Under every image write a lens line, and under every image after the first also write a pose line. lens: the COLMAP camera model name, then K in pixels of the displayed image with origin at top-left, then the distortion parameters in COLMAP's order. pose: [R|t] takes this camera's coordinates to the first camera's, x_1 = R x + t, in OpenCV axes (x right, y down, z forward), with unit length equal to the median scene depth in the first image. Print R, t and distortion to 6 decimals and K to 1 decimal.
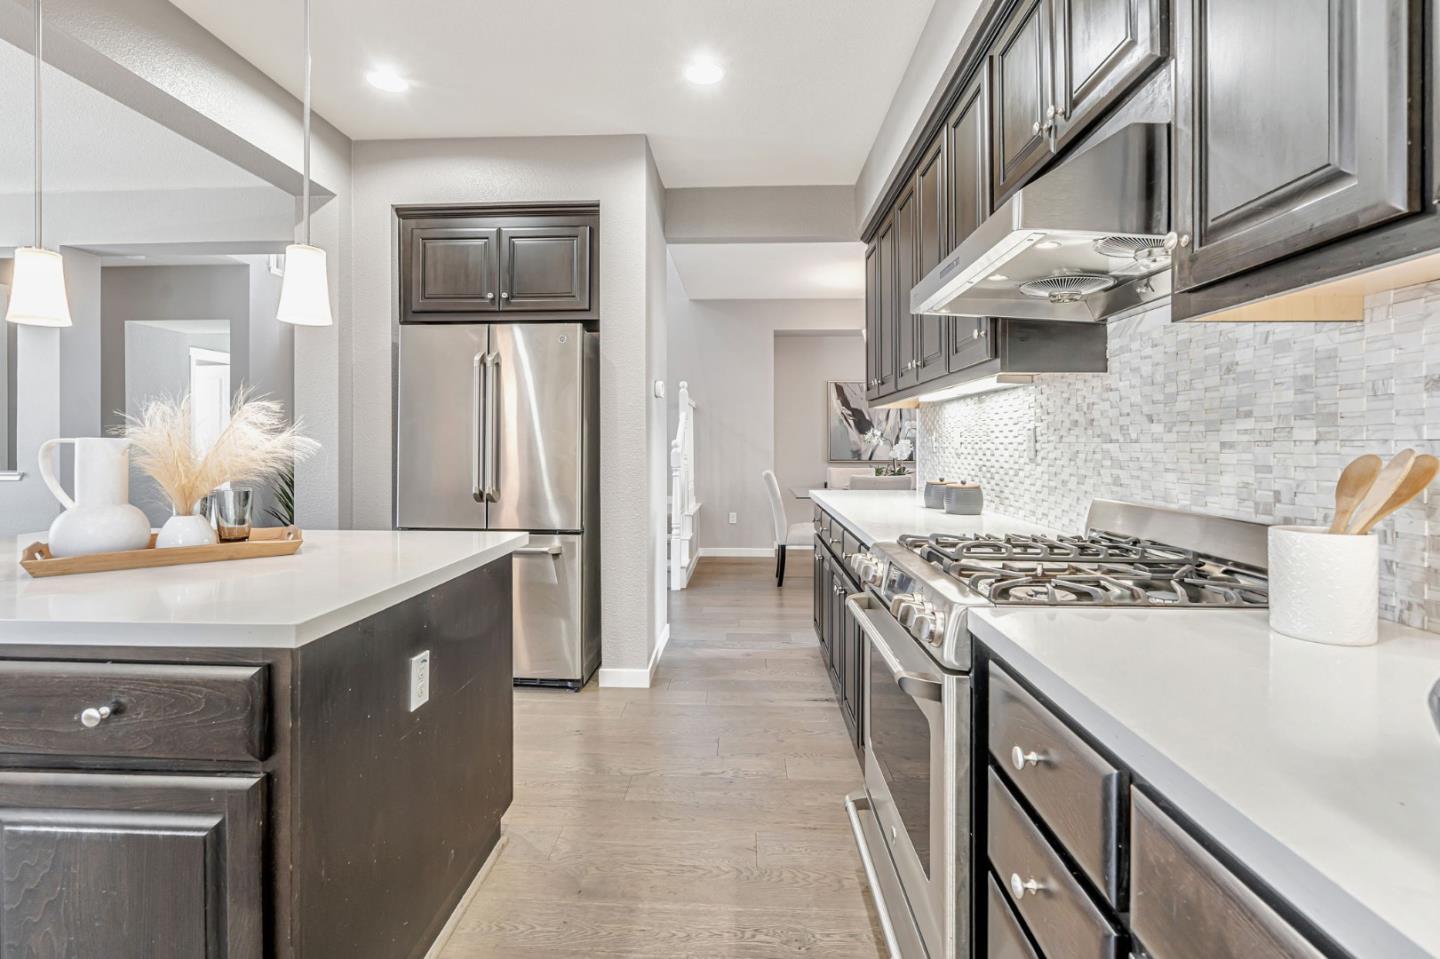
lens RADIAL K [[664.3, 0, 717.3], [0, 664.3, 444.9], [0, 0, 1]] dist [-0.000556, 0.000494]
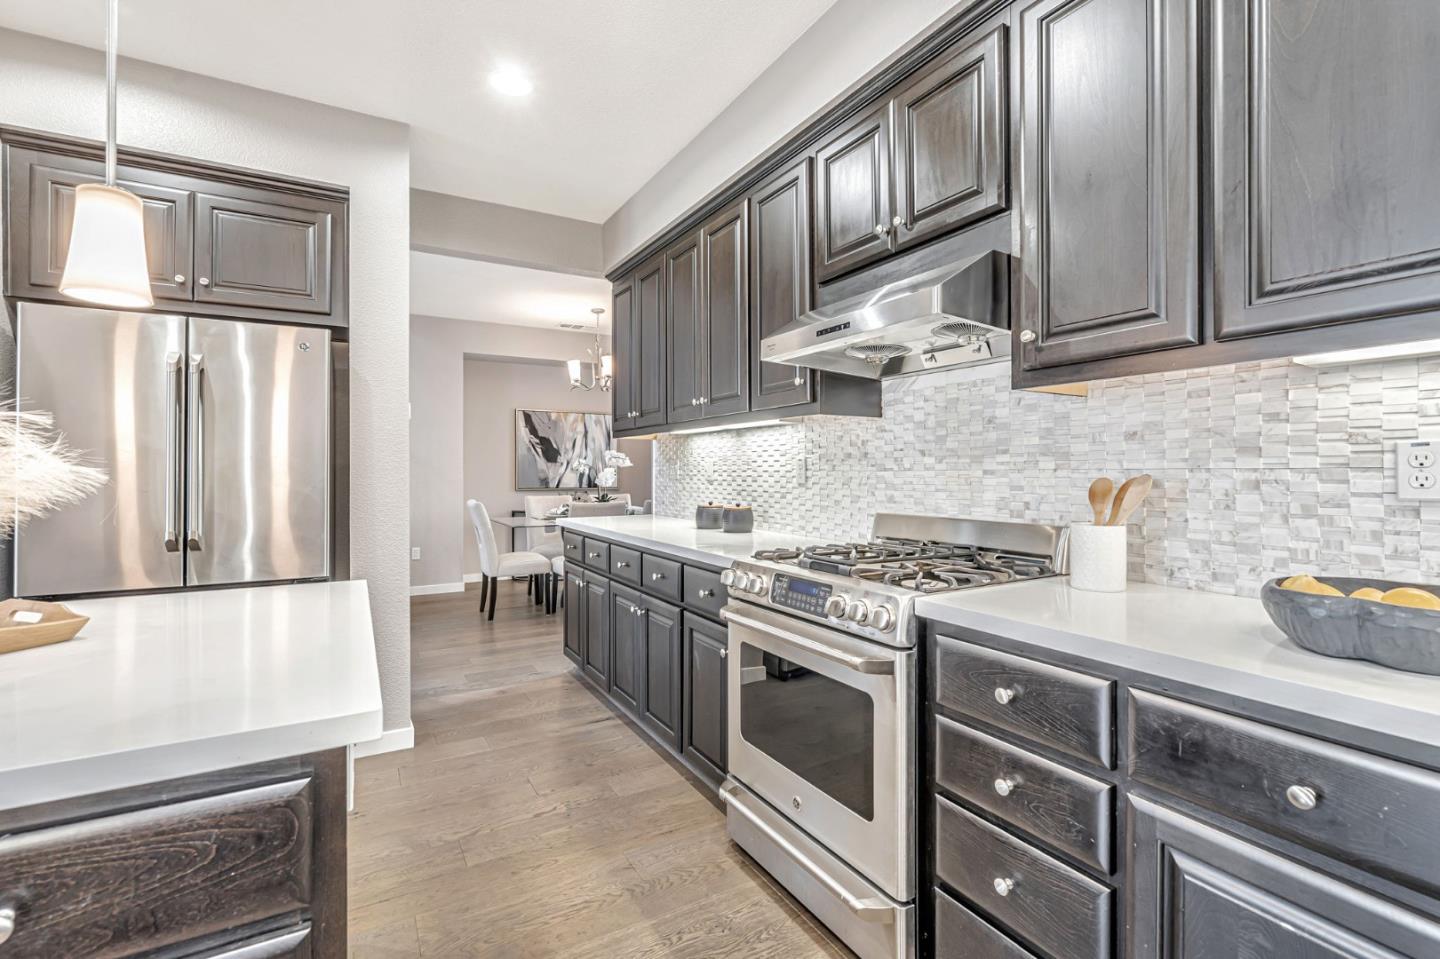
lens RADIAL K [[648.3, 0, 722.8], [0, 648.3, 470.8], [0, 0, 1]] dist [-0.003420, 0.000198]
pose [[0.843176, -0.003122, 0.537628, -0.367970], [0.004577, 0.999989, -0.001372, -0.002721], [-0.537618, 0.003618, 0.843181, 0.076720]]
